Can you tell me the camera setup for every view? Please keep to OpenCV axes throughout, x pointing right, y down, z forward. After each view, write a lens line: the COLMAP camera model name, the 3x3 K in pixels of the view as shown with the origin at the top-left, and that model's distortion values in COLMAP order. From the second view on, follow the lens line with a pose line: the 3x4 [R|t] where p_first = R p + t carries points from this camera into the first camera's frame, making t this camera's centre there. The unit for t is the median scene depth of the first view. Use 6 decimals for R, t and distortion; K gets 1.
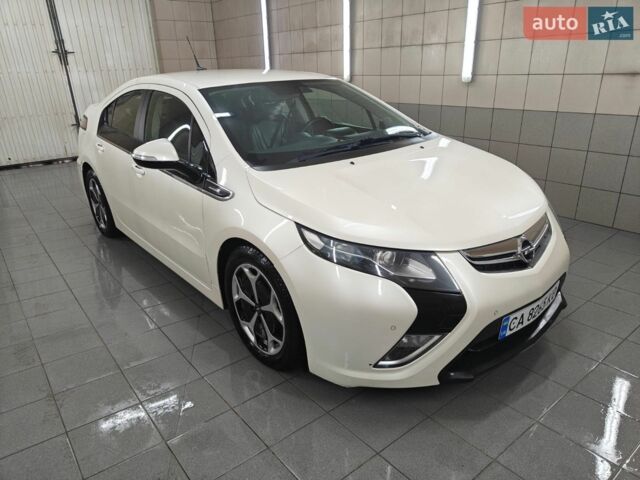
lens RADIAL K [[448.4, 0, 320.0], [0, 448.4, 240.0], [0, 0, 1]] dist [0.012327, 0.001640]
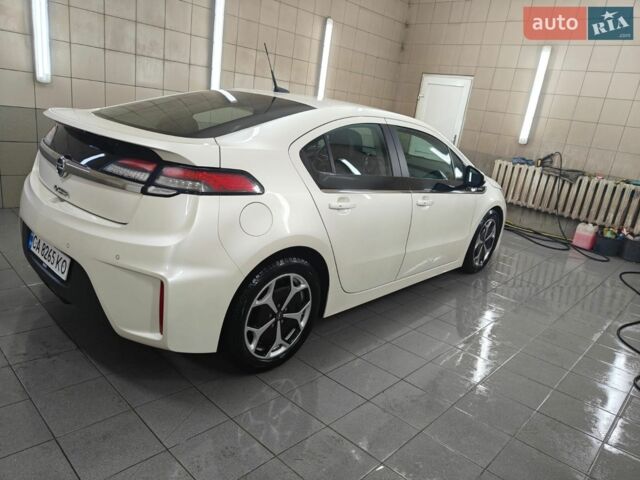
lens RADIAL K [[448.4, 0, 320.0], [0, 448.4, 240.0], [0, 0, 1]] dist [0.012327, 0.001640]
pose [[-0.137145, -0.274016, 0.951896, -0.877633], [0.245594, 0.921565, 0.300669, -0.281043], [-0.959622, 0.275015, -0.059092, 0.840231]]
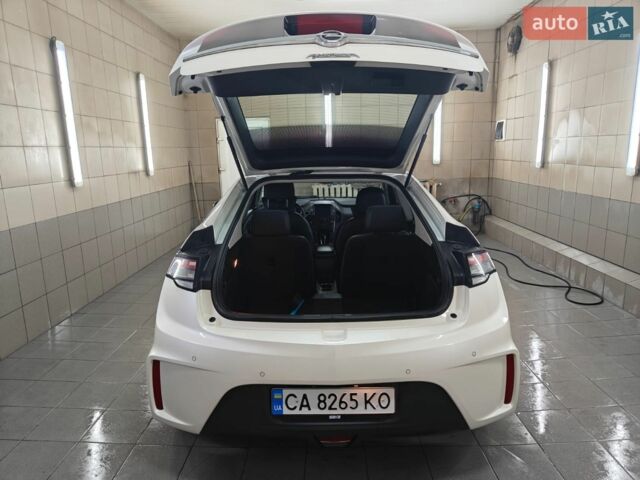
lens RADIAL K [[448.4, 0, 320.0], [0, 448.4, 240.0], [0, 0, 1]] dist [0.012327, 0.001640]
pose [[-0.772037, -0.081621, 0.630315, -0.626442], [0.274501, 0.851637, 0.446501, -0.500149], [-0.573244, 0.517737, -0.635091, 1.273325]]
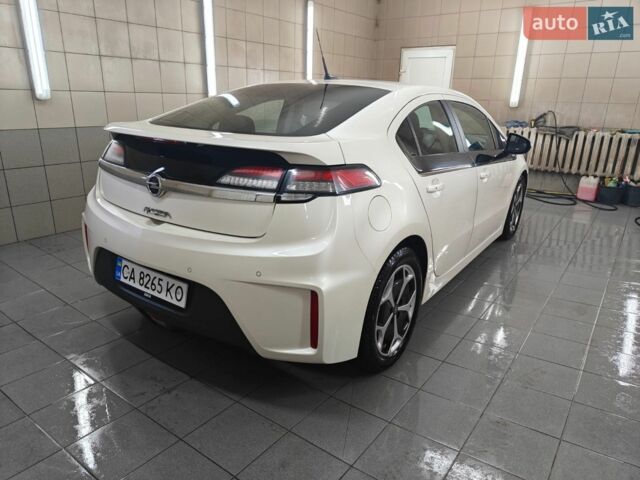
lens RADIAL K [[448.4, 0, 320.0], [0, 448.4, 240.0], [0, 0, 1]] dist [0.012327, 0.001640]
pose [[-0.264110, -0.273124, 0.925013, -0.825522], [0.342663, 0.869927, 0.354696, -0.327926], [-0.901570, 0.410646, -0.136167, 0.982835]]
